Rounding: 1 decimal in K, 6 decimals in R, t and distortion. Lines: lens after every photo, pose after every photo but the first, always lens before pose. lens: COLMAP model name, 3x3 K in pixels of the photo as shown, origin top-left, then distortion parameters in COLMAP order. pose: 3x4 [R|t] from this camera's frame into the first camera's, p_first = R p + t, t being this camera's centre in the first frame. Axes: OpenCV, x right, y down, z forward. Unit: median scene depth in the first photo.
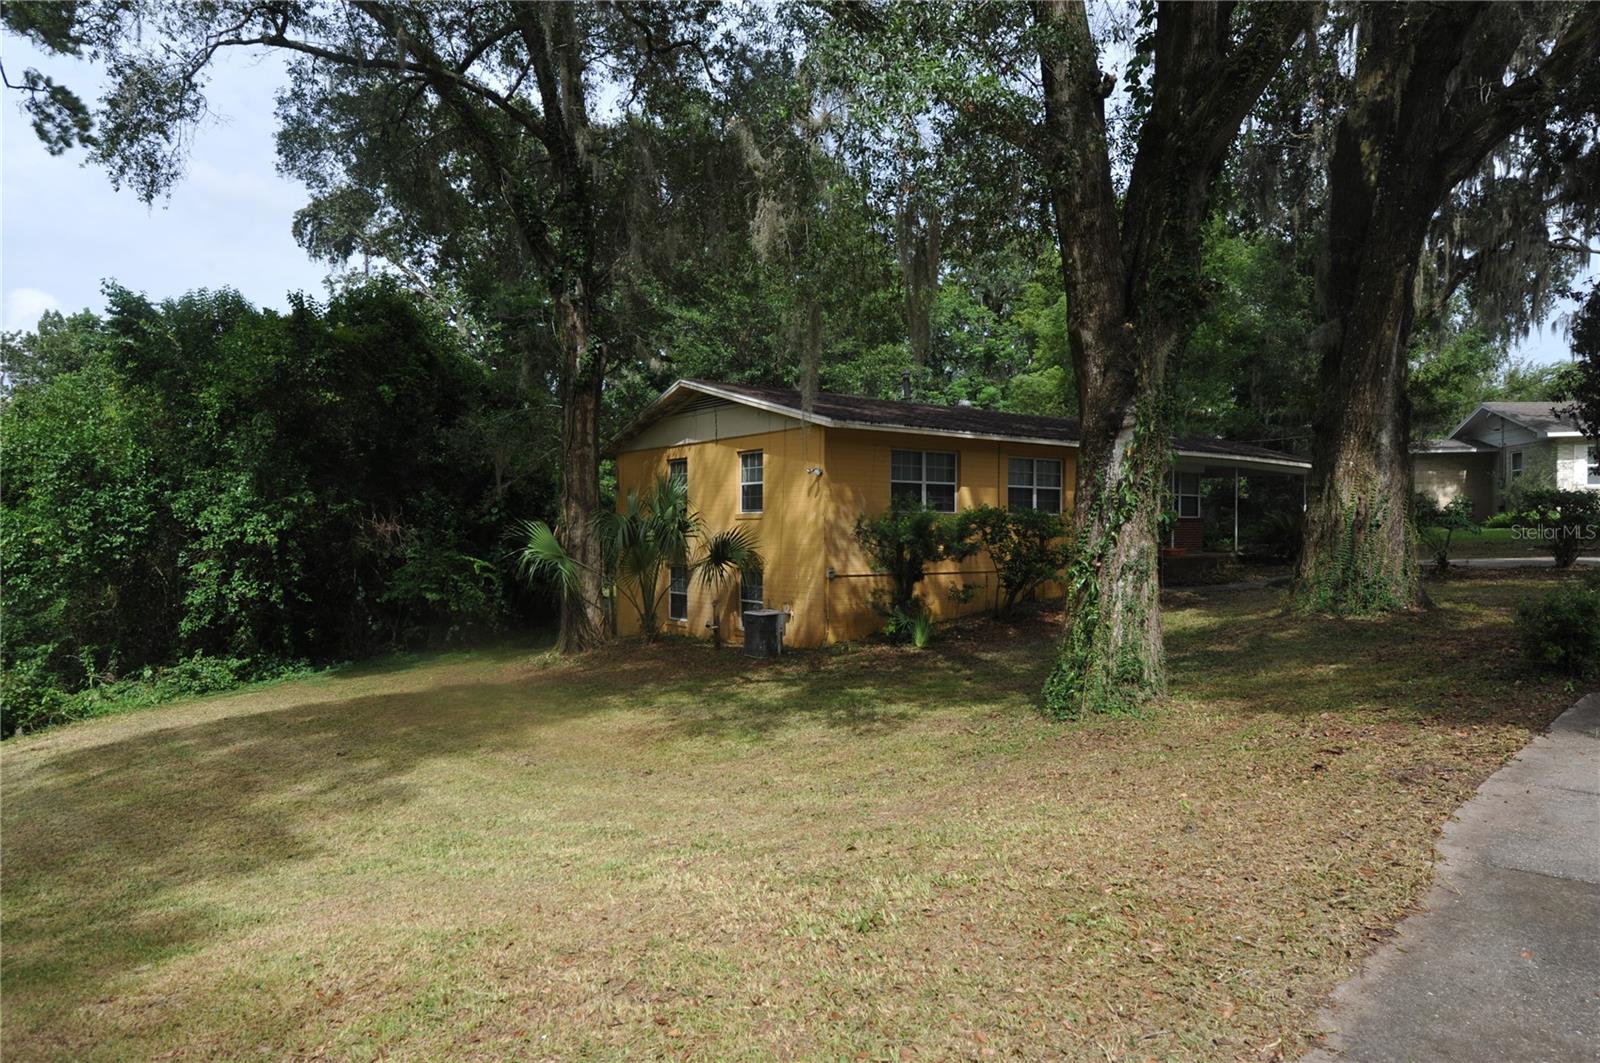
lens RADIAL K [[1014.8, 0, 800.0], [0, 1014.8, 531.5], [0, 0, 1]] dist [-0.003837, -0.002669]
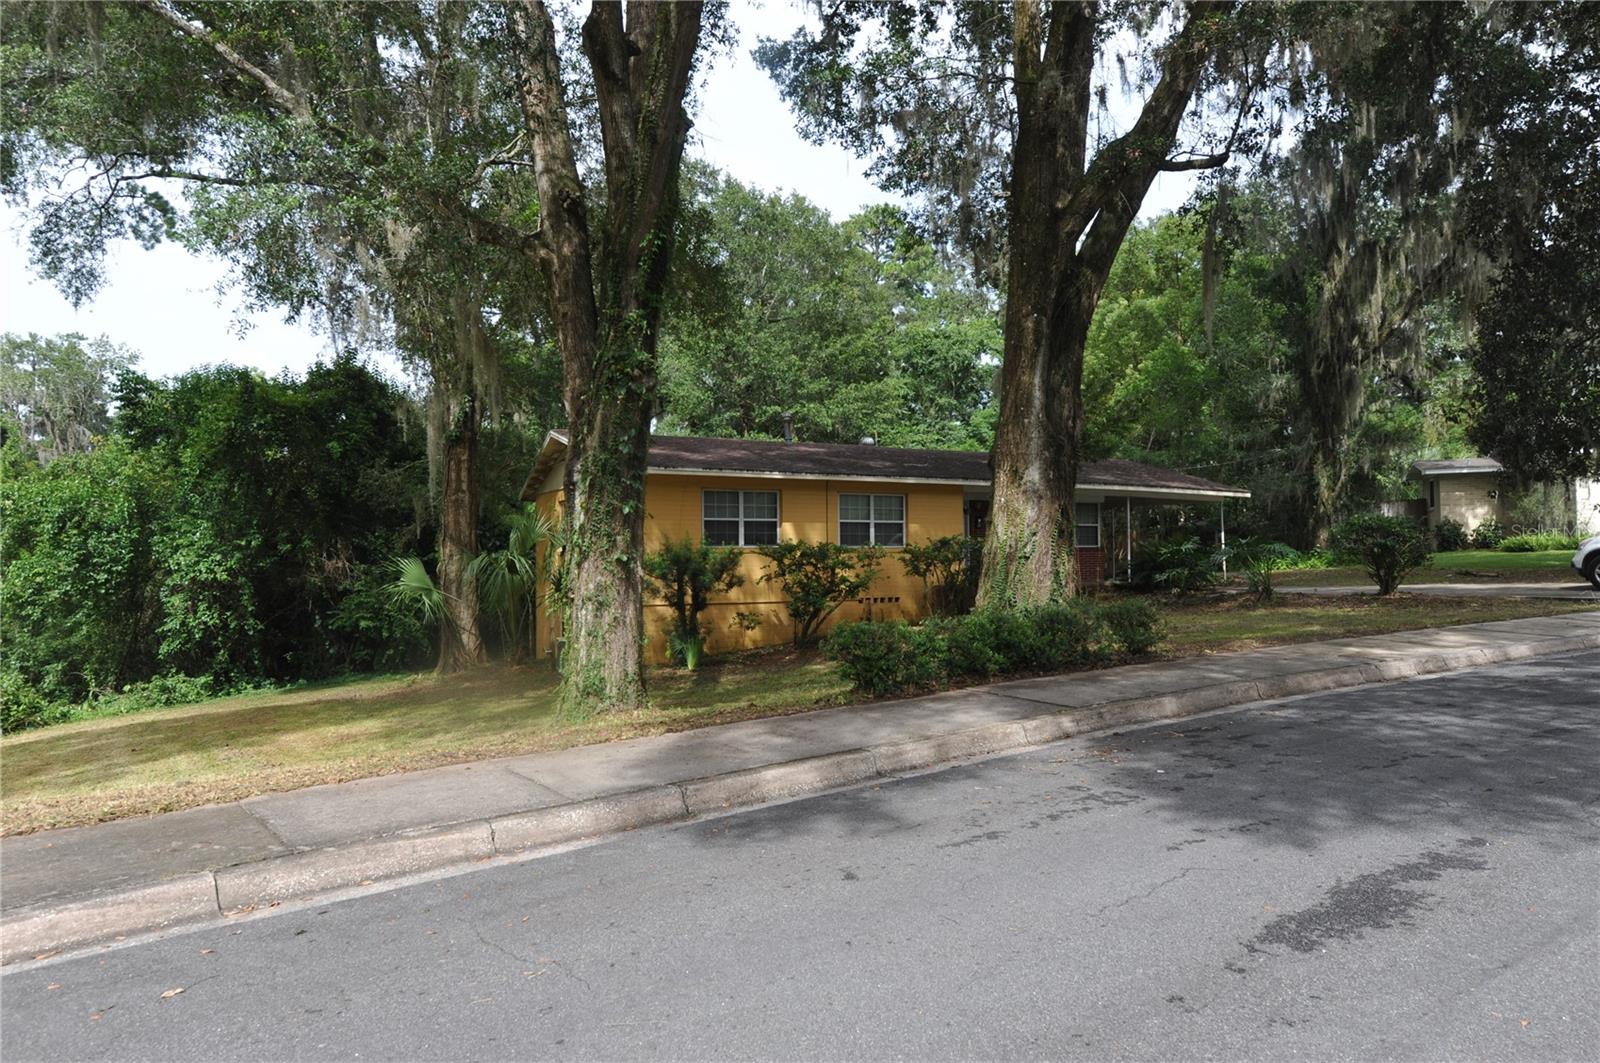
lens RADIAL K [[1014.8, 0, 800.0], [0, 1014.8, 531.5], [0, 0, 1]] dist [-0.003837, -0.002669]
pose [[0.987062, -0.014559, -0.159675, 0.330457], [0.010056, 0.999530, -0.028972, -0.002932], [0.160021, 0.026992, 0.986744, -0.061831]]
